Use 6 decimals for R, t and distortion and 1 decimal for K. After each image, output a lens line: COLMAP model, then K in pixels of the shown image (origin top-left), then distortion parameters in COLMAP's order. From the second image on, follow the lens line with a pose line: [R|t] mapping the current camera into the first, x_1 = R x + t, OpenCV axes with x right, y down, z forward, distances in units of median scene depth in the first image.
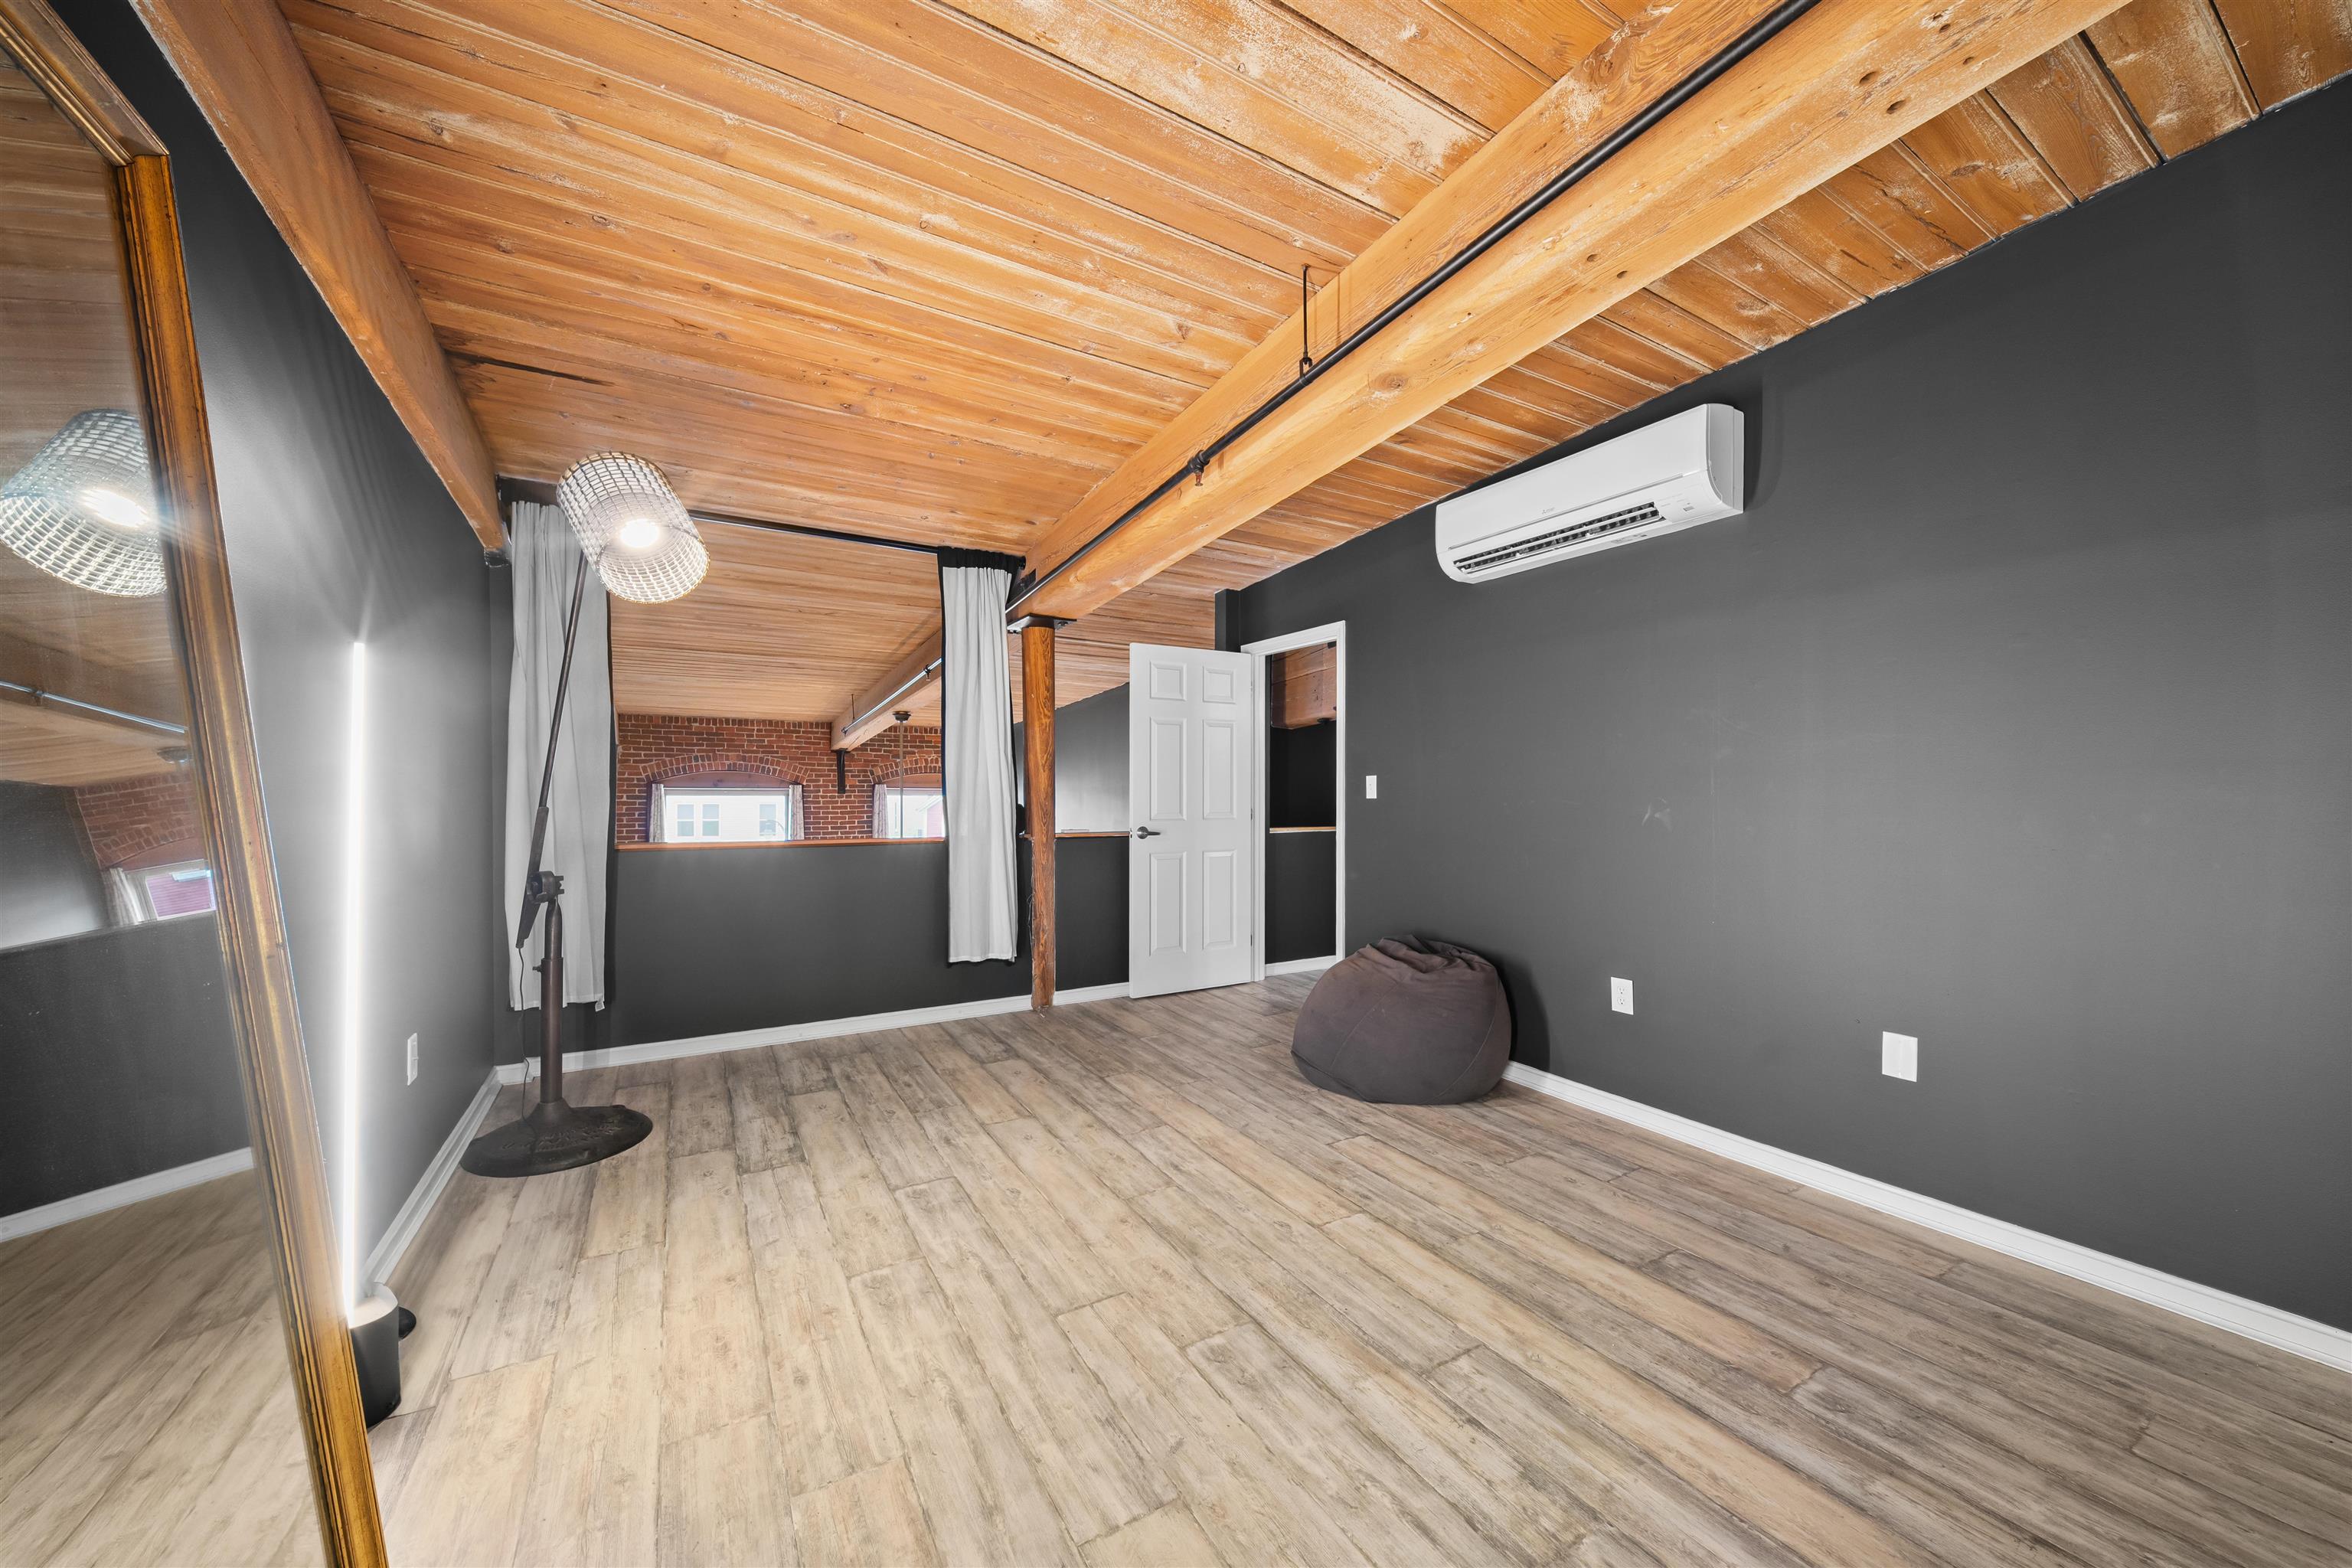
lens RADIAL K [[823.7, 0, 1169.9], [0, 823.7, 794.5], [0, 0, 1]] dist [-0.001215, -0.000606]
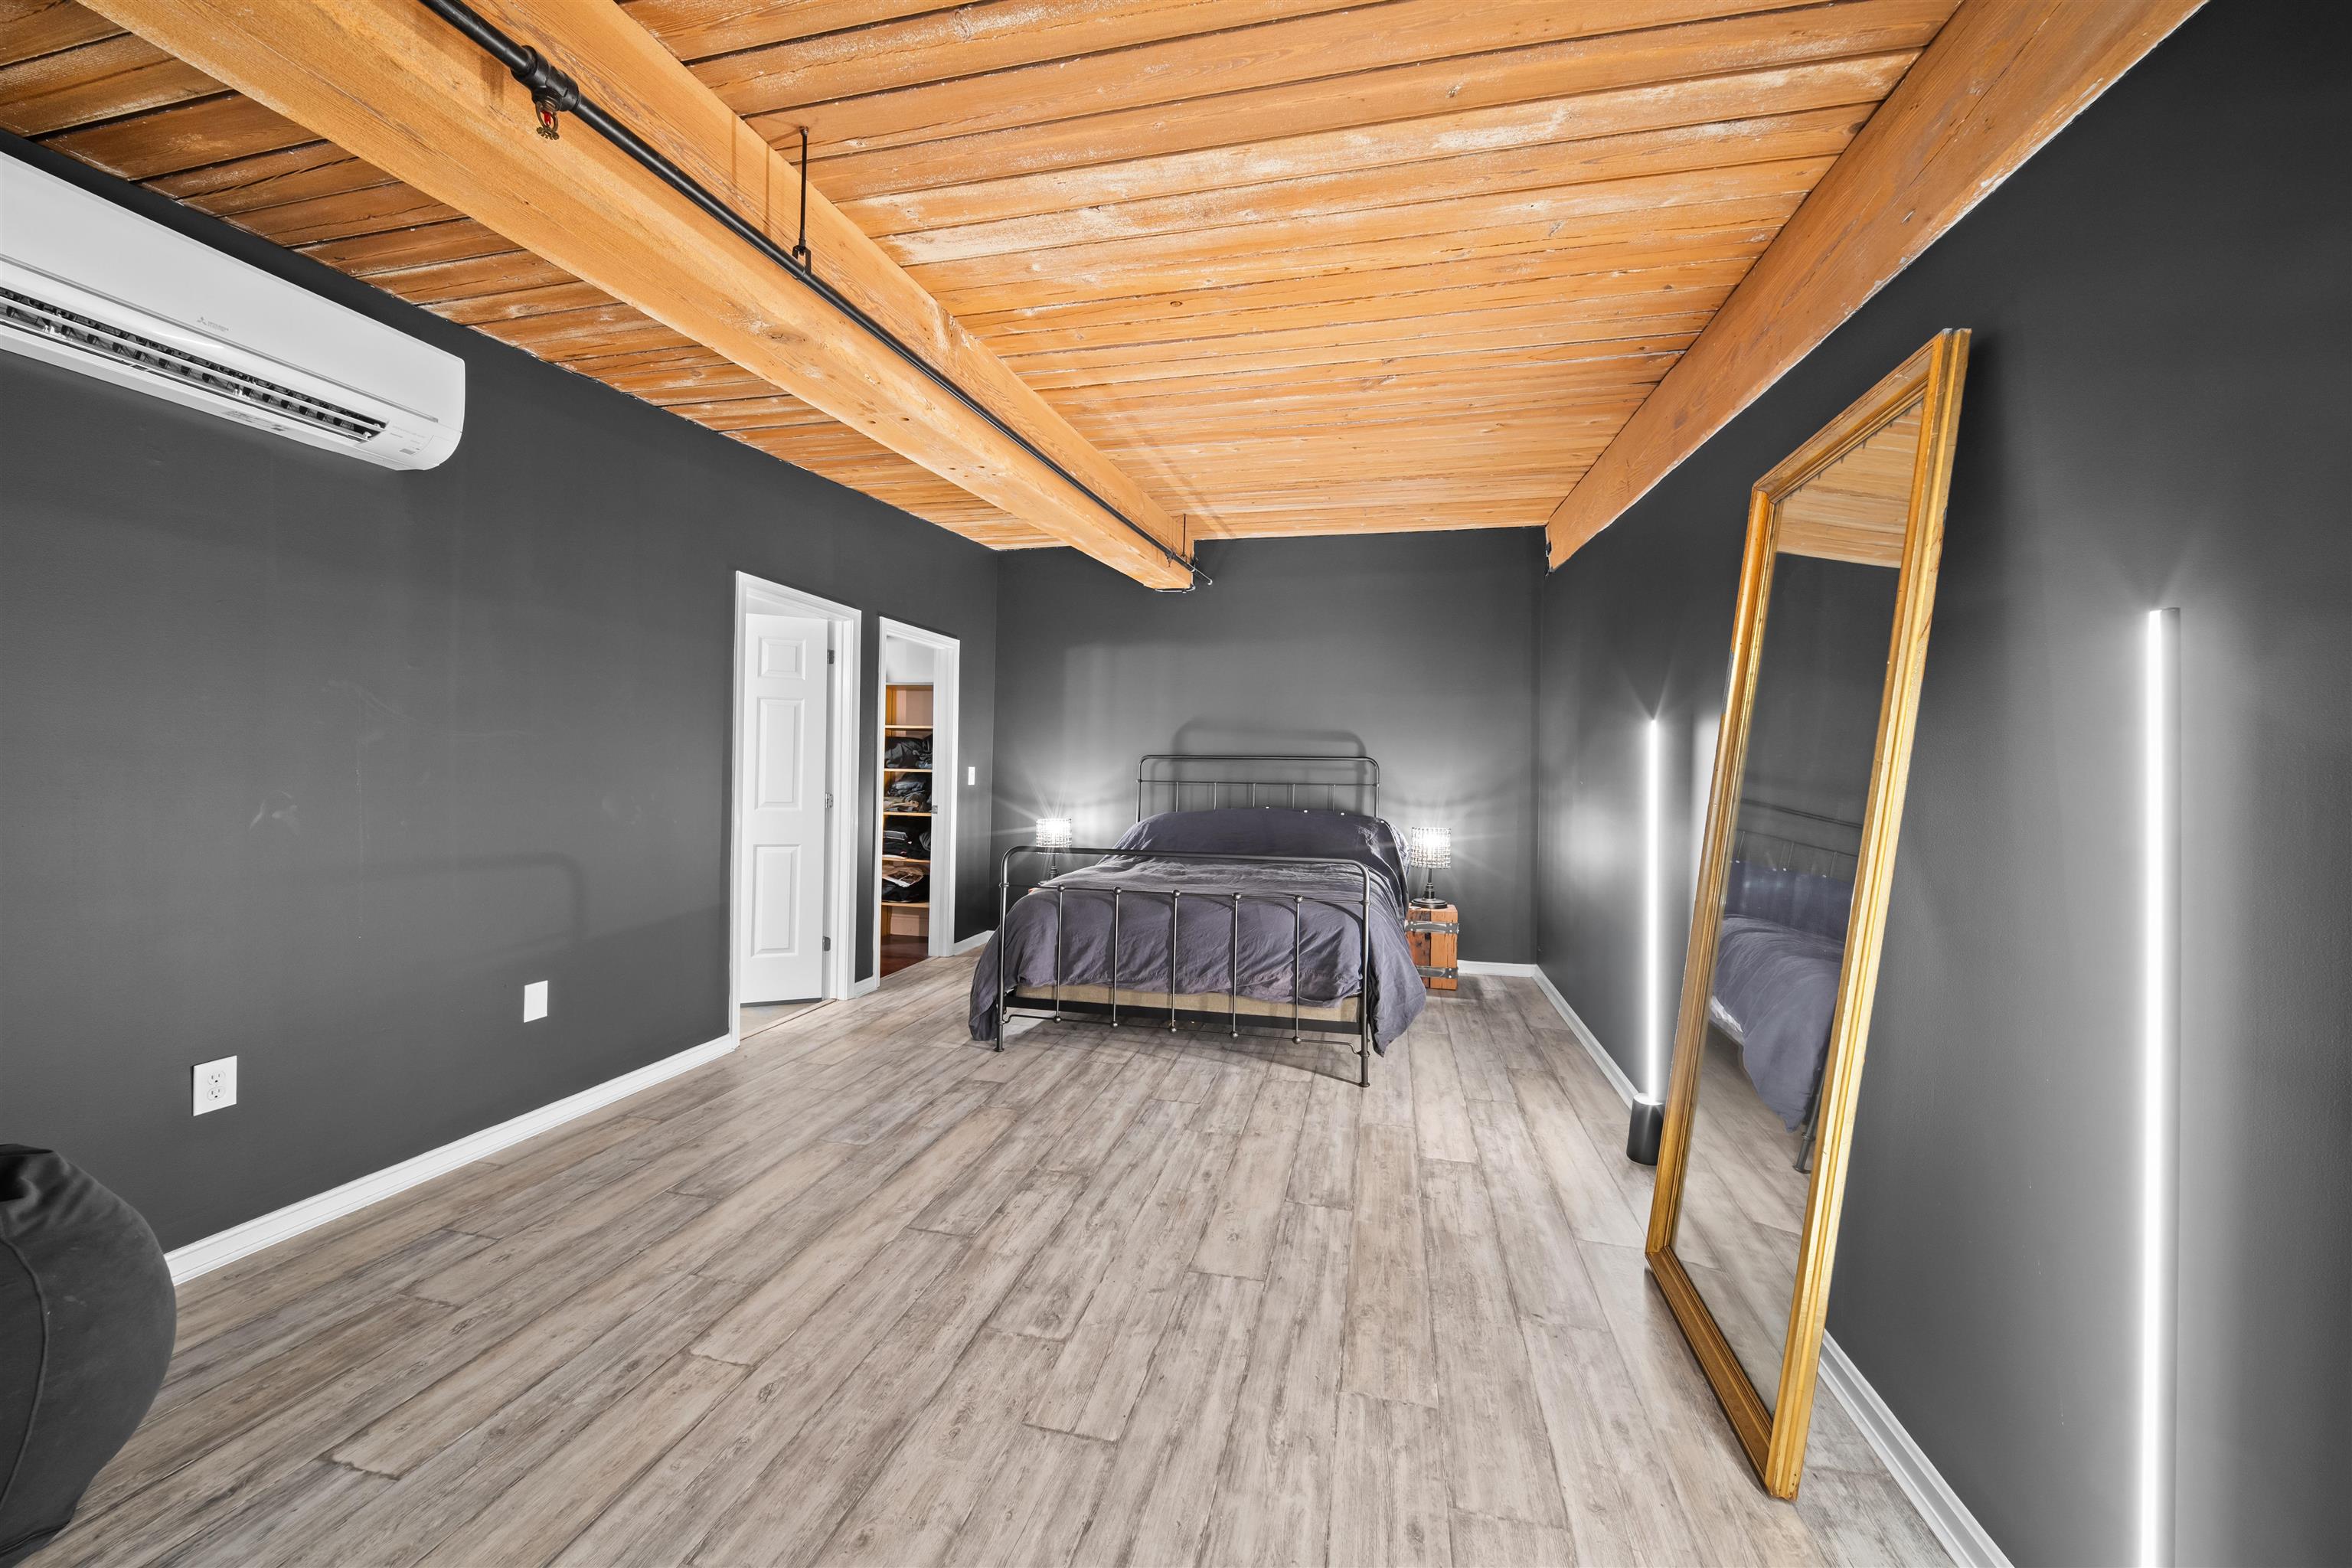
lens RADIAL K [[823.7, 0, 1185.3], [0, 823.7, 781.9], [0, 0, 1]] dist [-0.001215, -0.000606]
pose [[-0.714915, -0.021963, 0.698867, -0.759100], [-0.018198, 0.999752, 0.012803, -0.019978], [-0.698975, -0.003565, -0.715138, 1.583821]]
